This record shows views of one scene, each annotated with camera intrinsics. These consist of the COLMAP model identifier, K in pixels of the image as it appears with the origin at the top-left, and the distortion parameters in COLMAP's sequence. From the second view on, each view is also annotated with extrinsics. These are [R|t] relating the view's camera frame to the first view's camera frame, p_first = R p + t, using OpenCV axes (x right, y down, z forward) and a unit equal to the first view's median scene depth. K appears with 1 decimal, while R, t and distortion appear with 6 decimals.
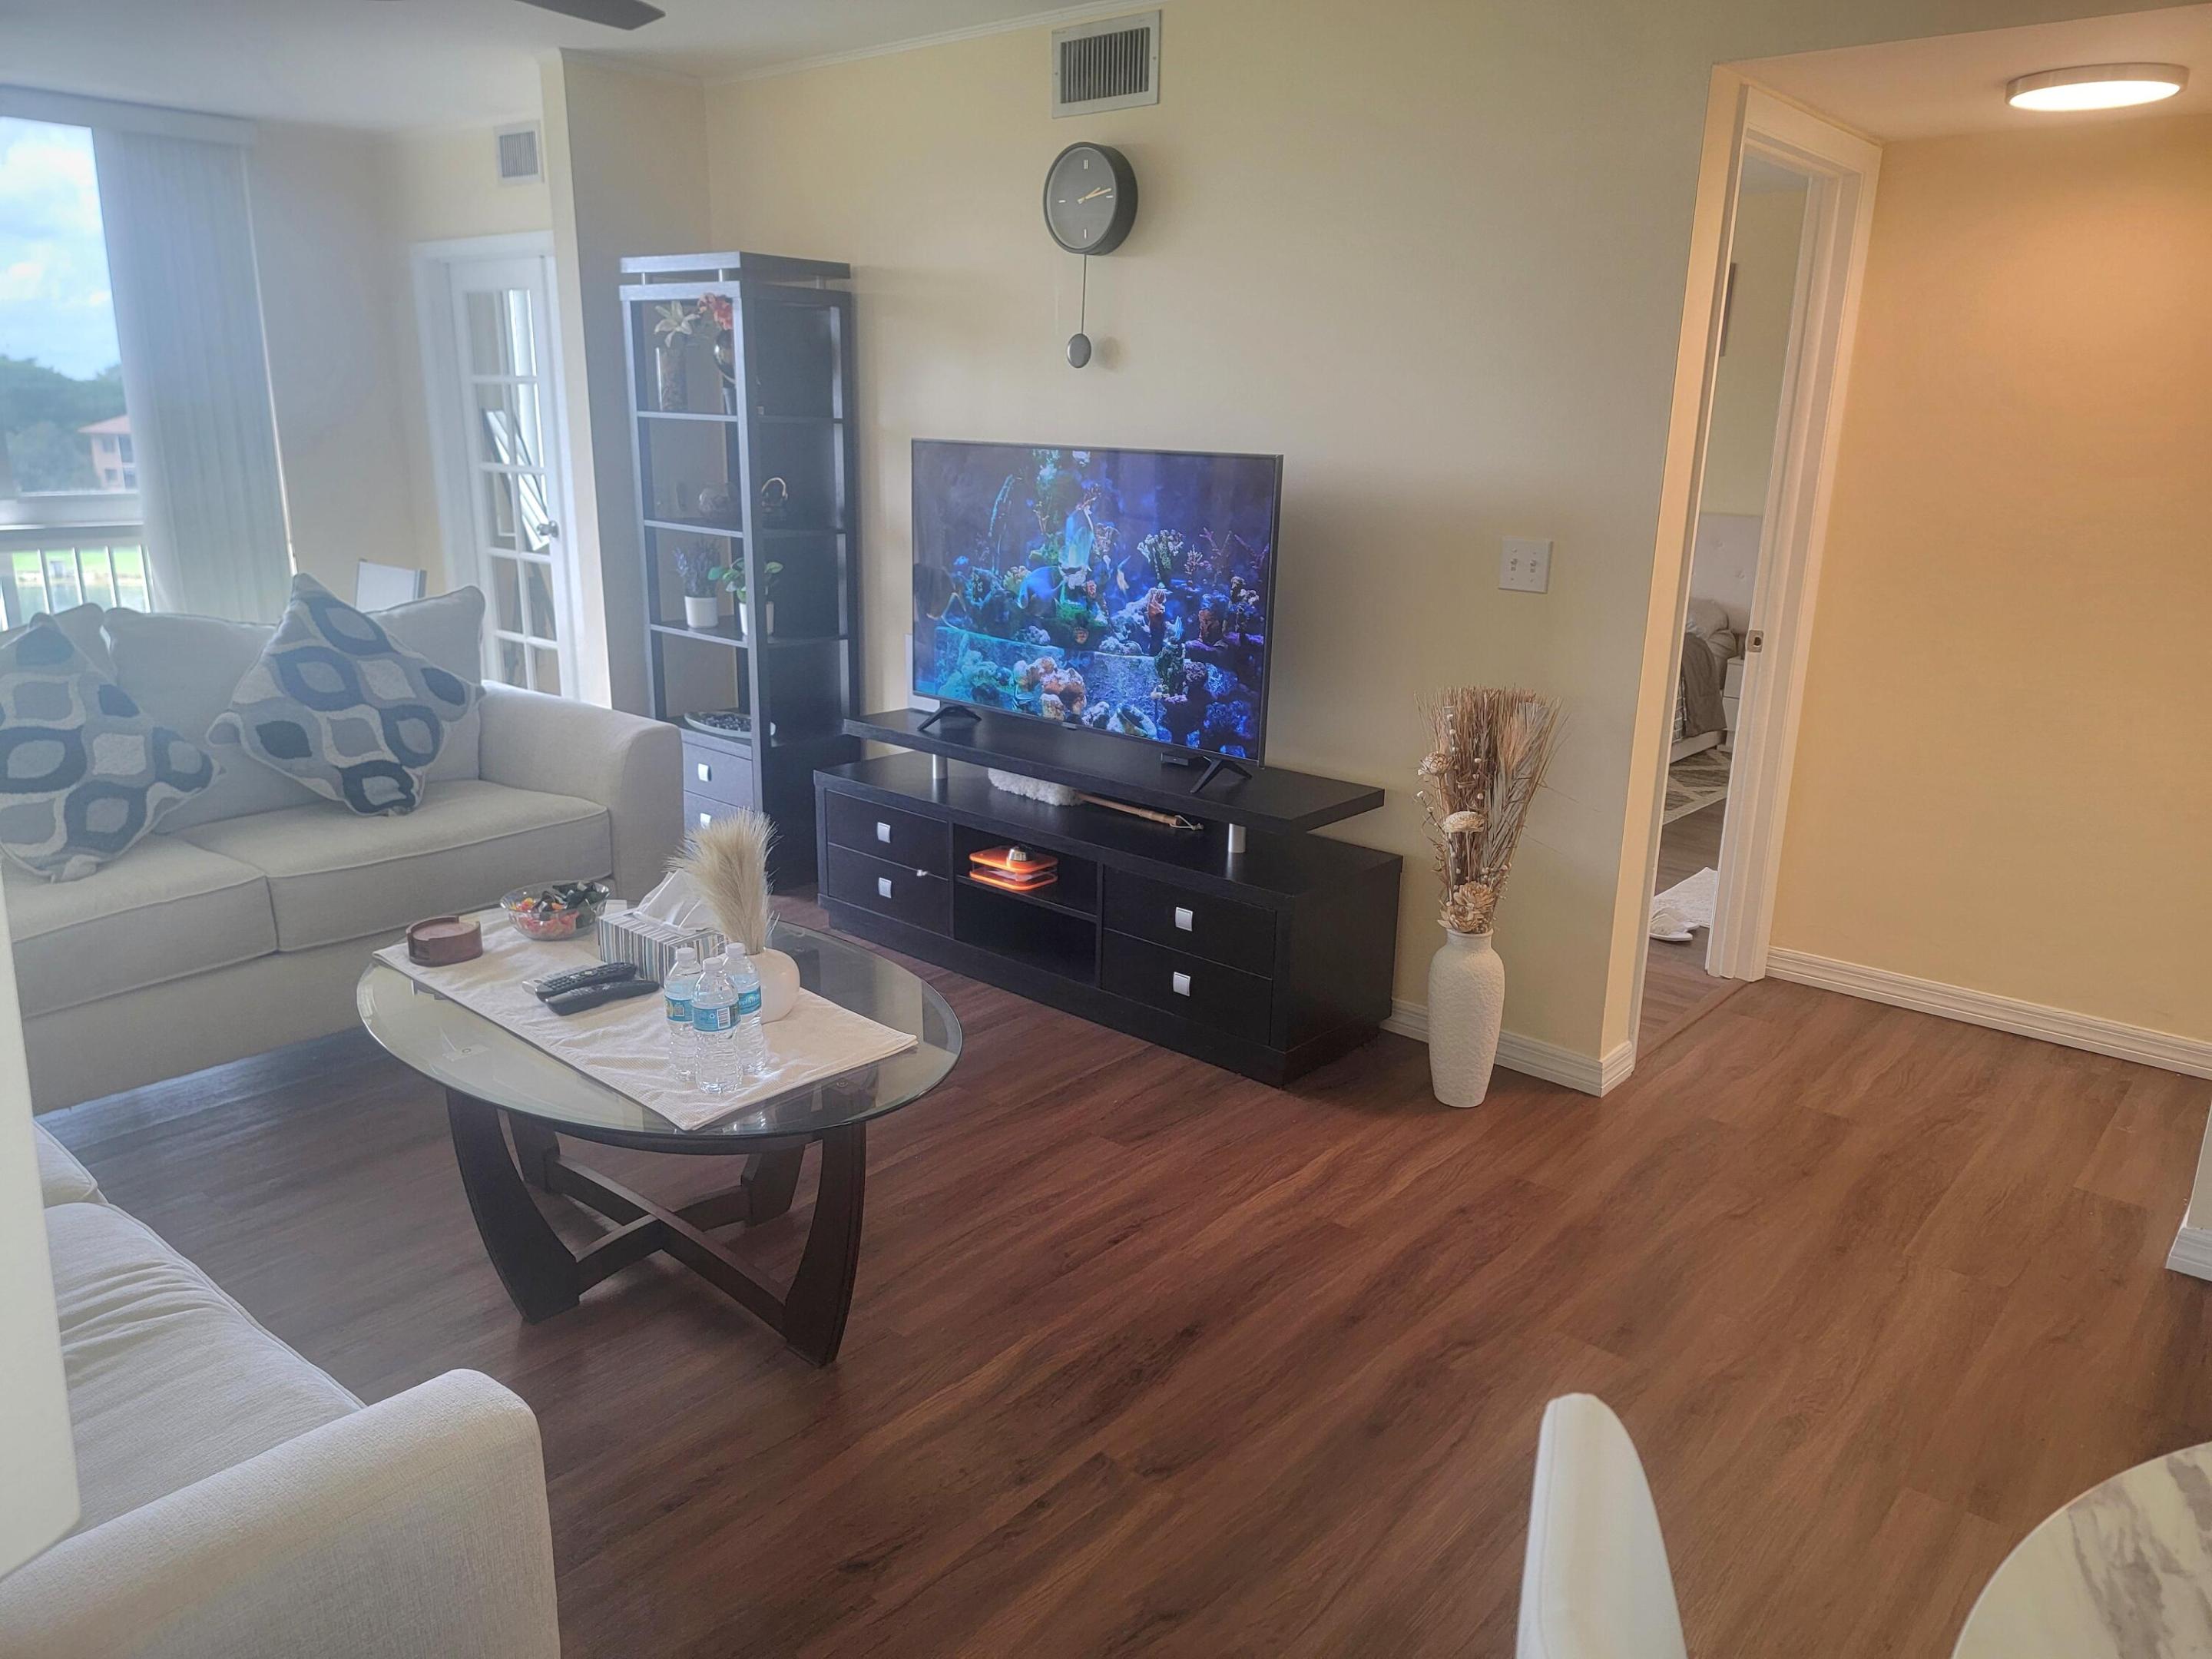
lens RADIAL K [[1533.6, 0, 1125.2], [0, 1533.6, 820.2], [0, 0, 1]] dist [0.058467, -0.035832]
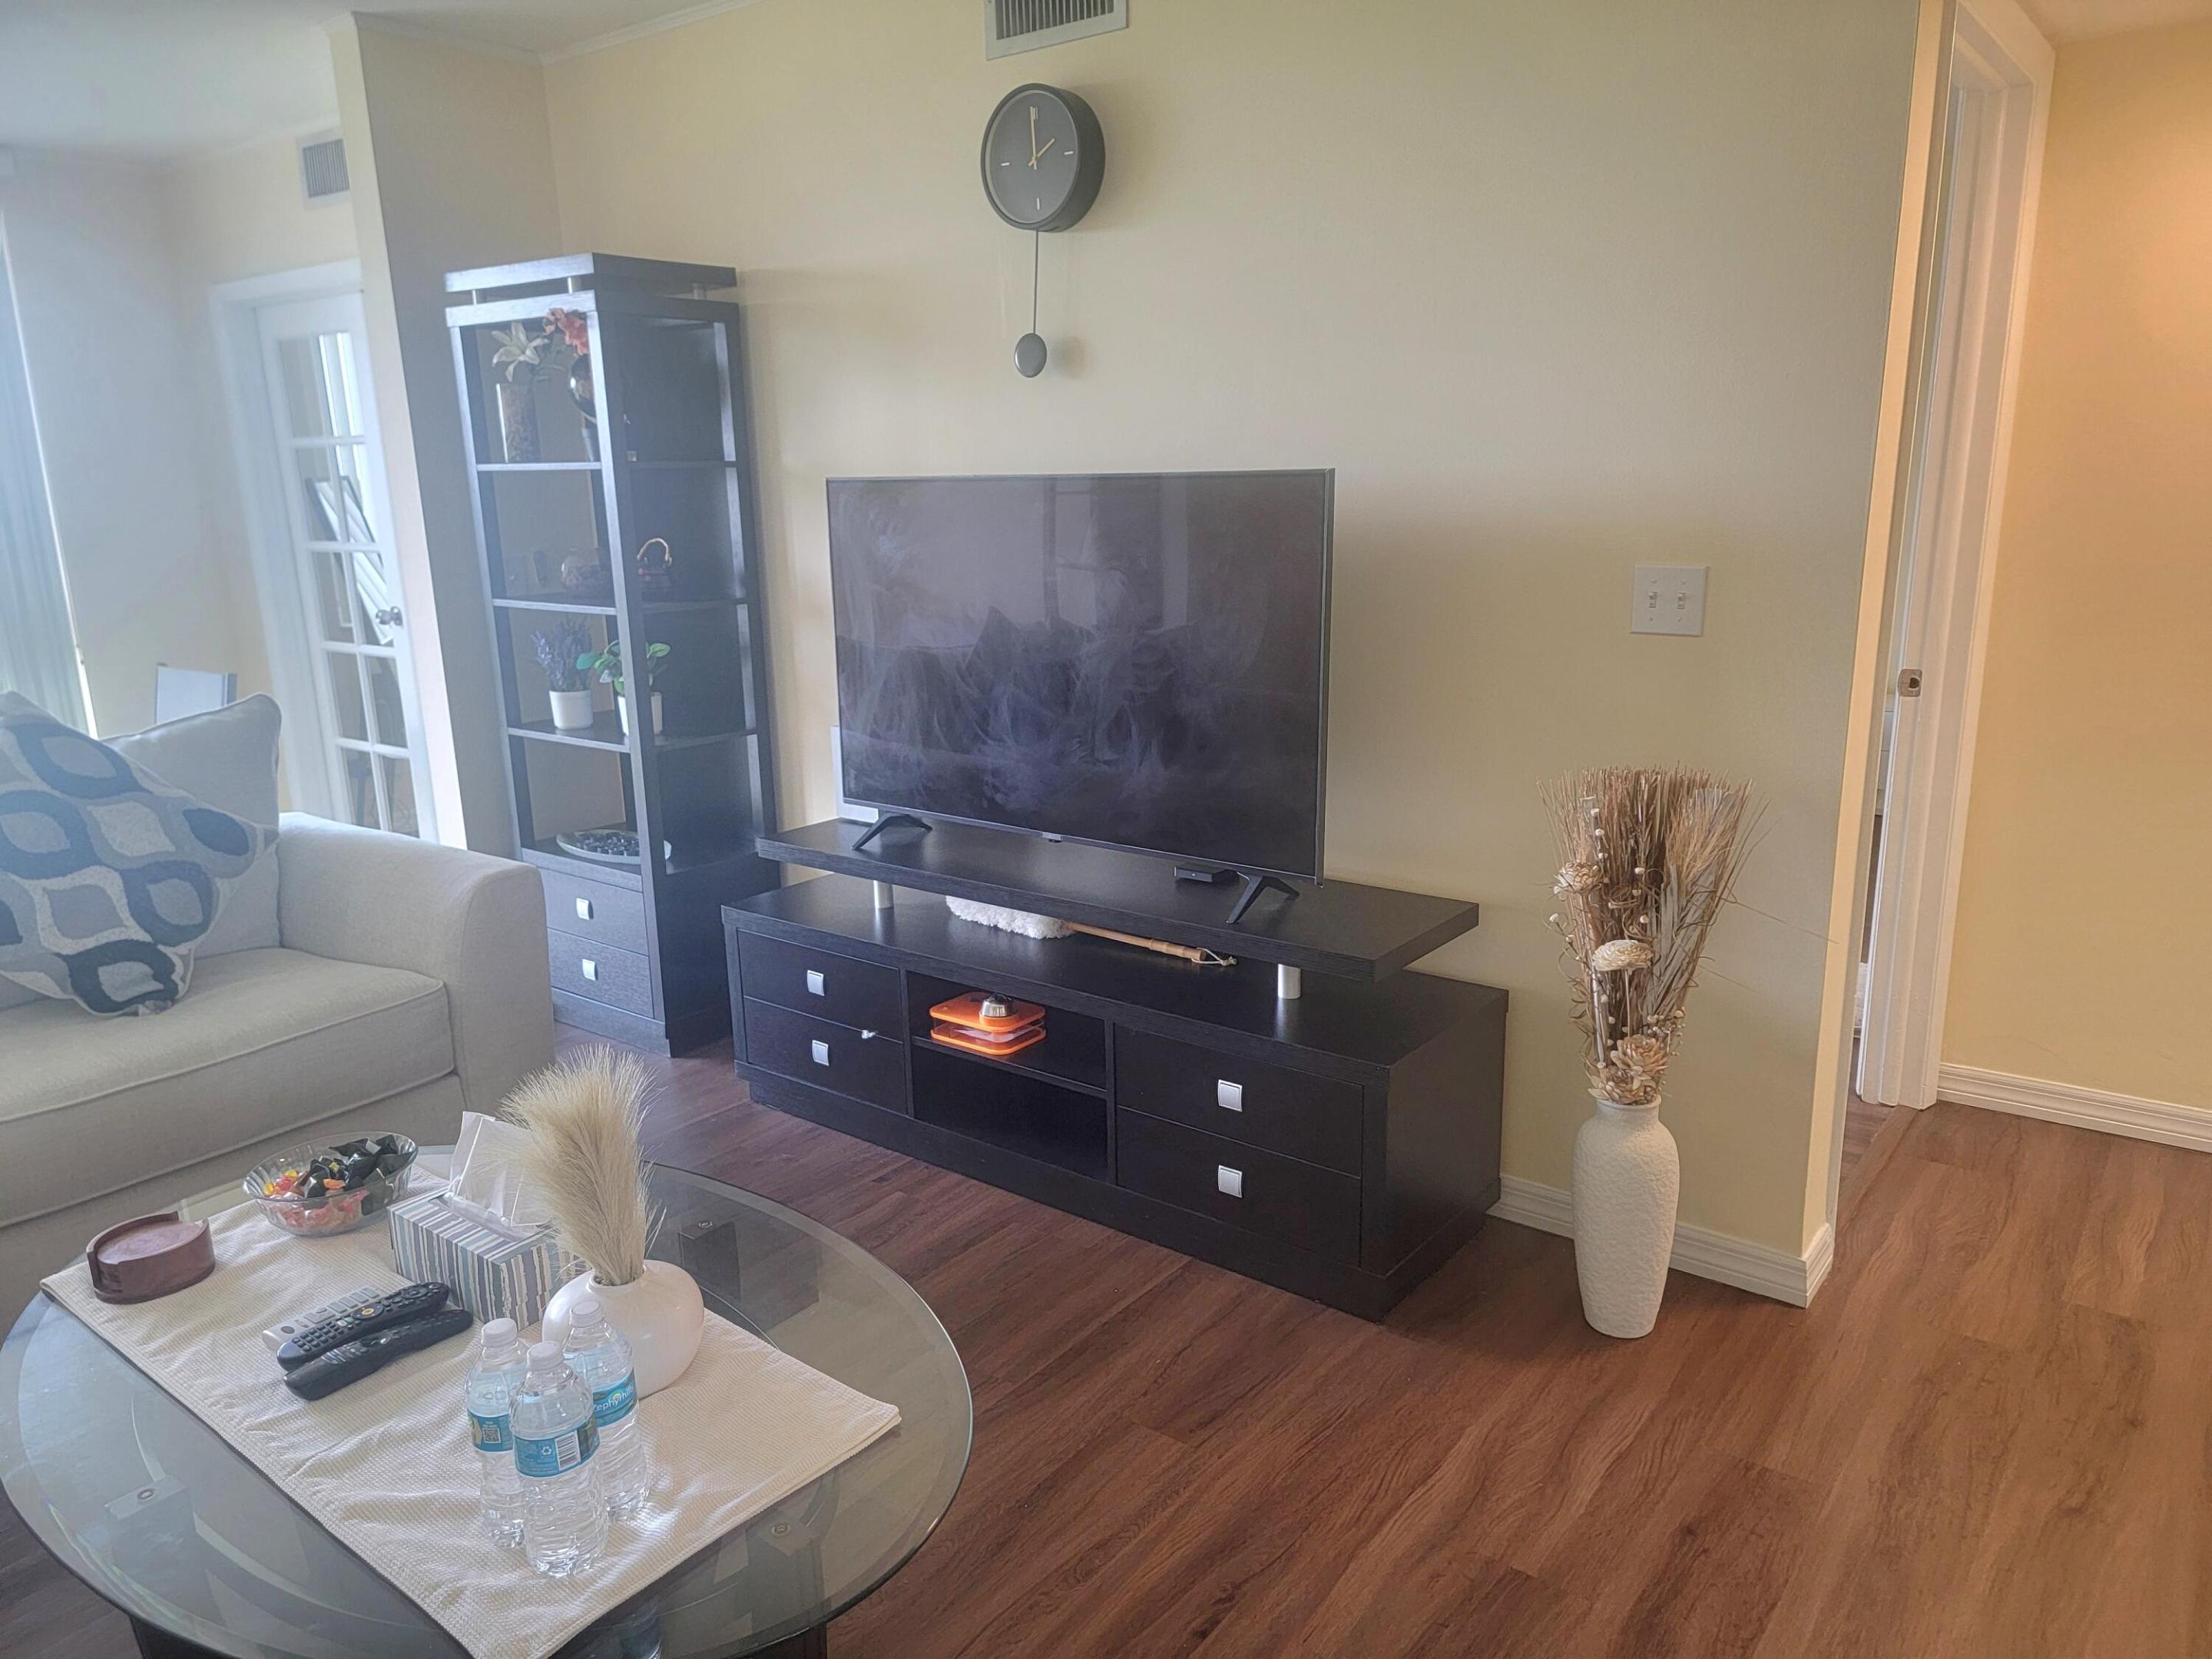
lens RADIAL K [[1533.6, 0, 1103.9], [0, 1533.6, 840.8], [0, 0, 1]] dist [0.058467, -0.035832]
pose [[0.997754, -0.054747, 0.038593, -0.041205], [0.055604, 0.998221, -0.021510, -0.042693], [-0.037347, 0.023607, 0.999023, 0.235533]]
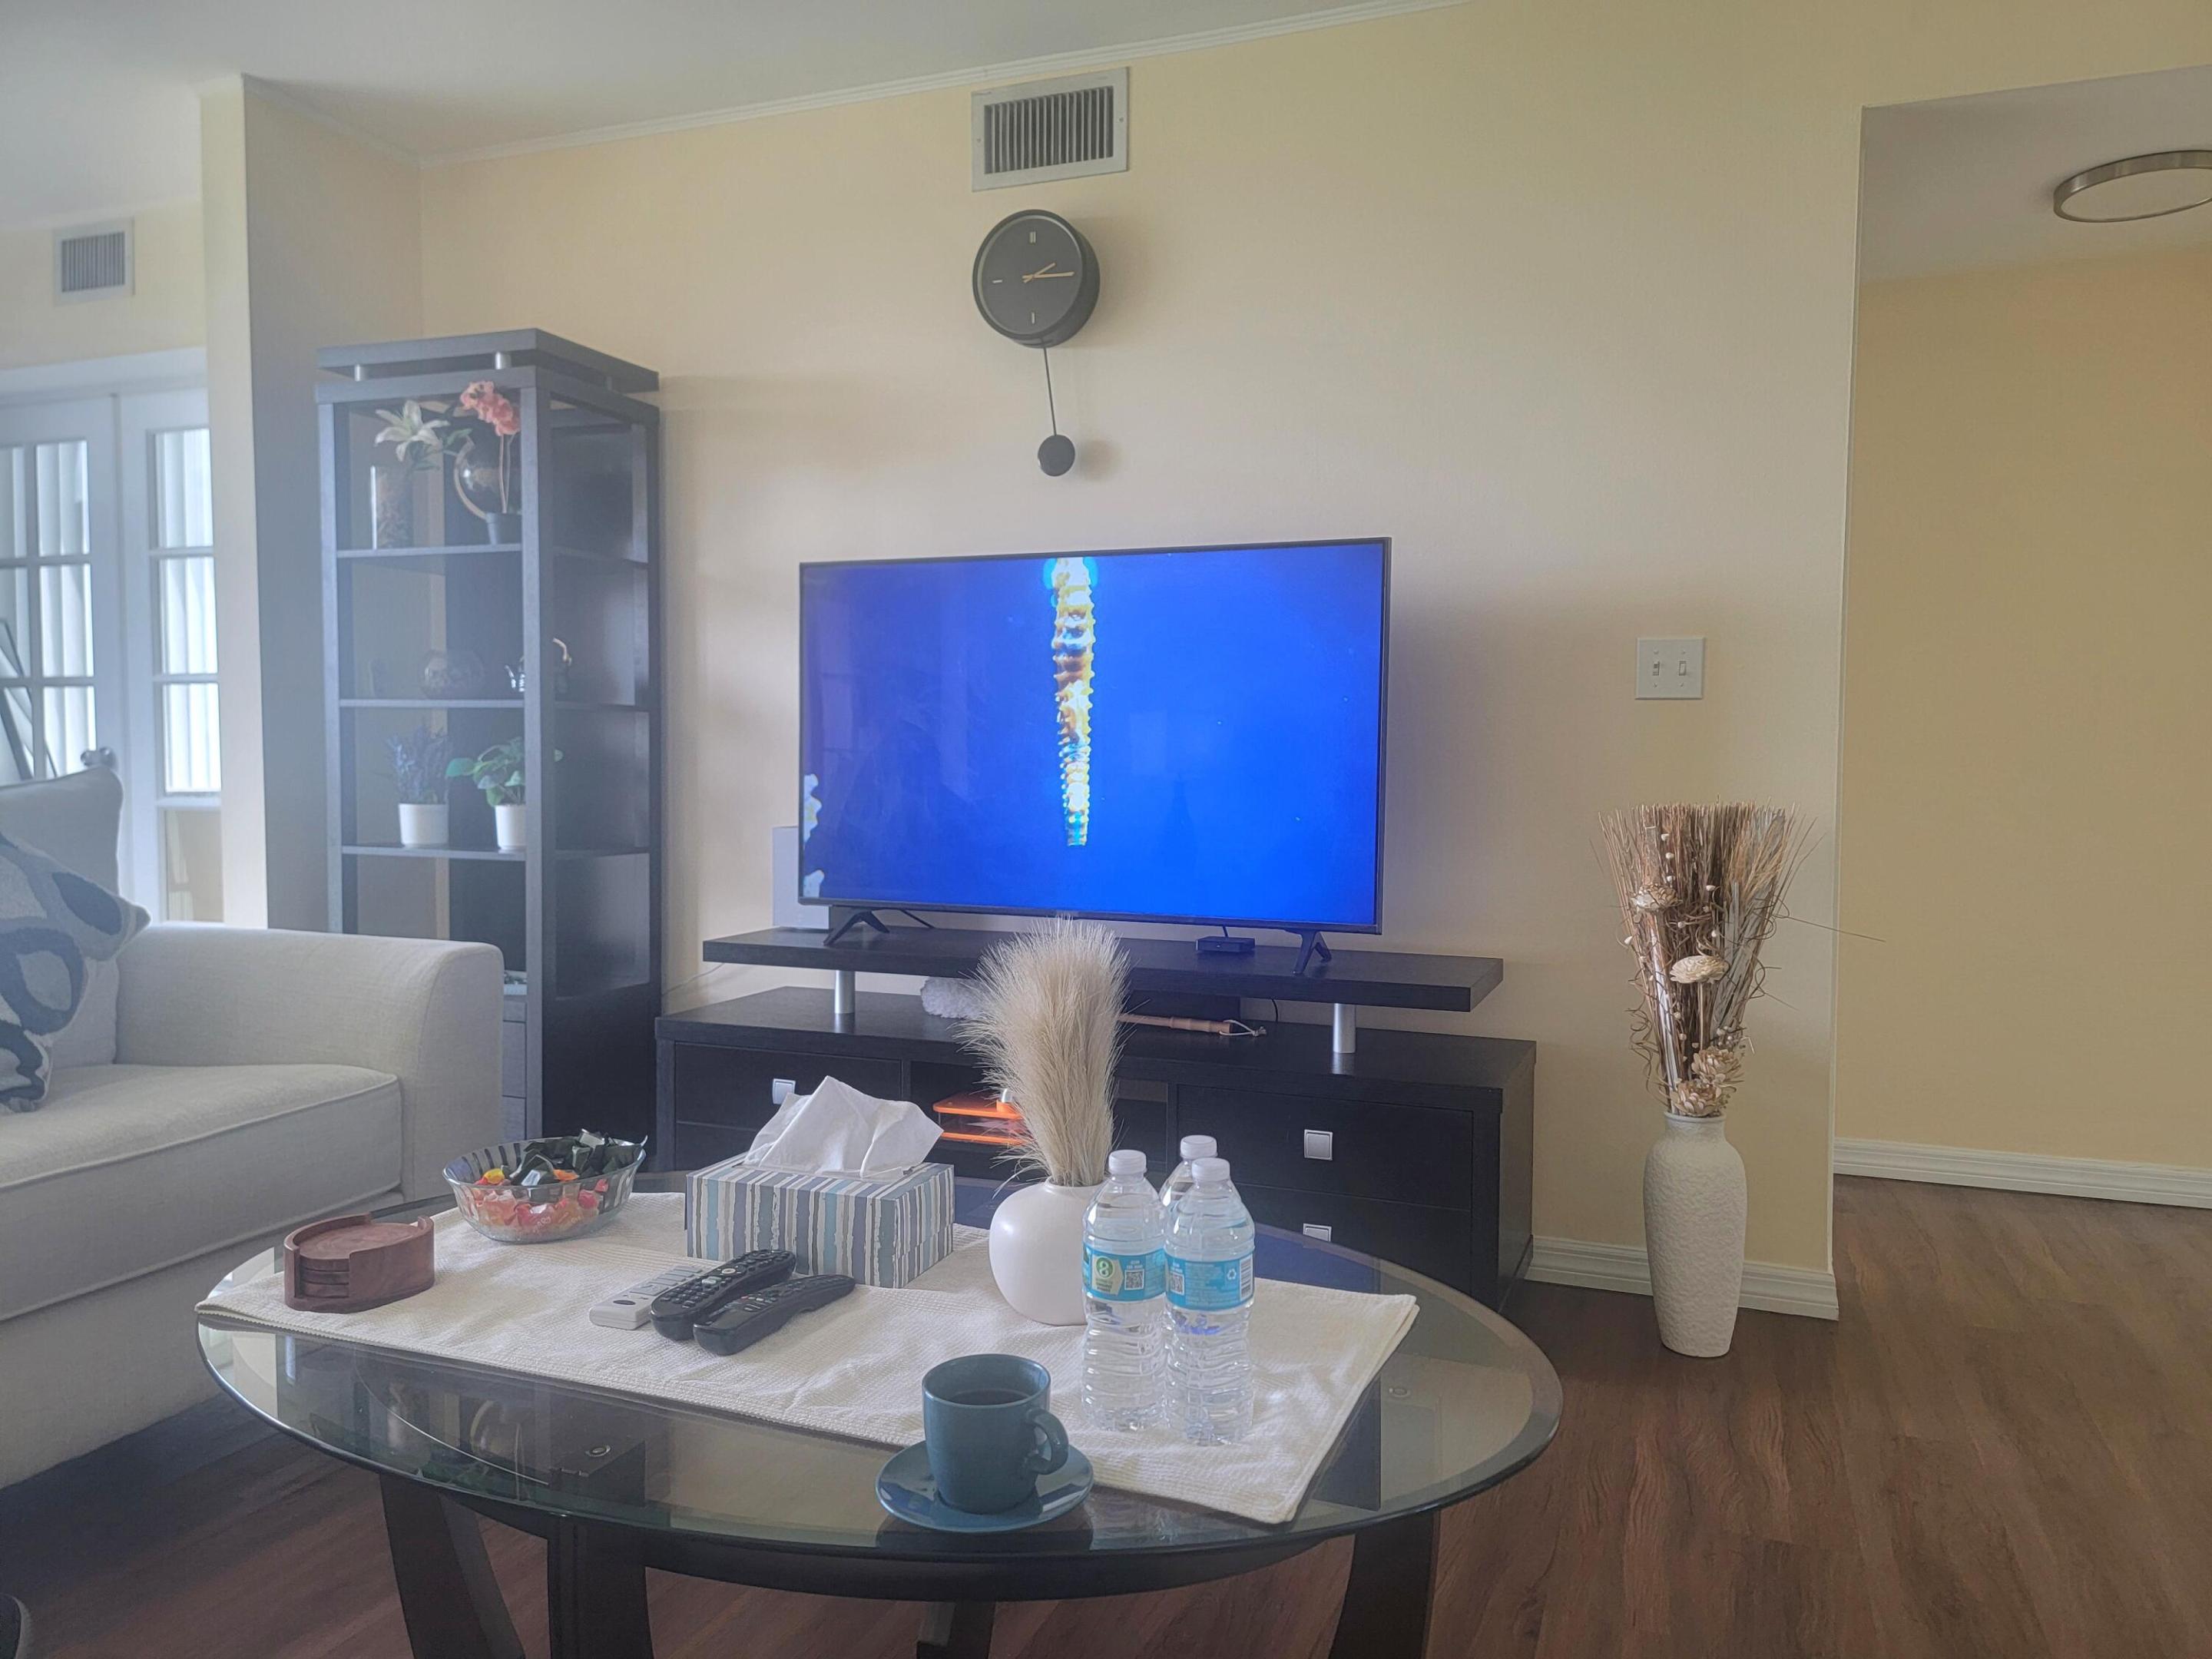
lens RADIAL K [[1533.6, 0, 1126.9], [0, 1533.6, 829.9], [0, 0, 1]] dist [0.058467, -0.035832]
pose [[0.941499, -0.030189, 0.335661, -0.265453], [0.099068, 0.976768, -0.190027, 0.044433], [-0.322126, 0.212164, 0.922617, 0.297551]]
